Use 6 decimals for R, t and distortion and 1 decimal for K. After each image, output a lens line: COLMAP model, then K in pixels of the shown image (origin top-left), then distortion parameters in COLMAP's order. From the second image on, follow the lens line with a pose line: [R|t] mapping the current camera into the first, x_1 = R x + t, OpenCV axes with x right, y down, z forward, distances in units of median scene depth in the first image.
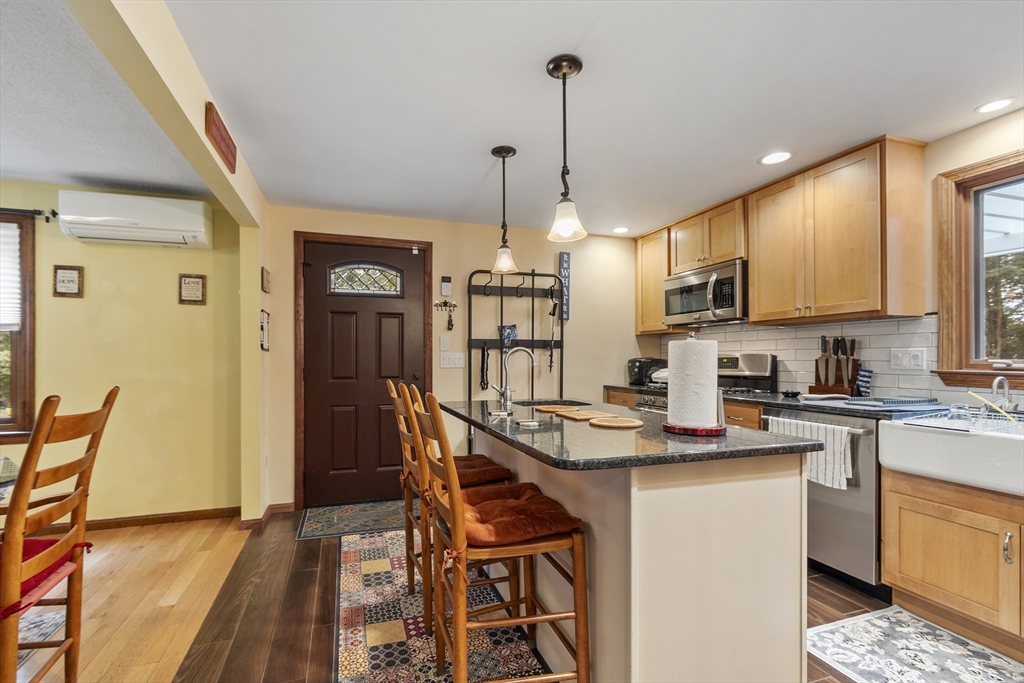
lens RADIAL K [[449.8, 0, 503.5], [0, 449.8, 350.1], [0, 0, 1]] dist [-0.002062, 0.000253]
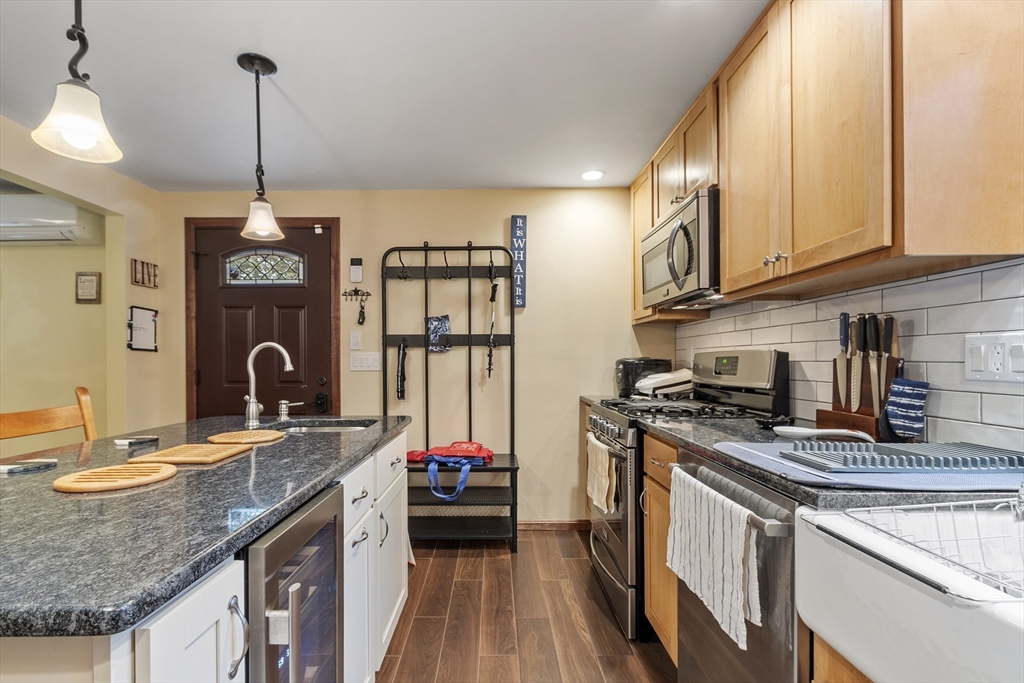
lens RADIAL K [[470.6, 0, 516.3], [0, 470.6, 355.7], [0, 0, 1]] dist [0.000987, -0.001169]
pose [[0.945462, -0.004589, -0.325699, 0.418098], [0.007368, 0.999946, 0.007298, 0.007941], [0.325648, -0.009300, 0.945445, 0.288770]]
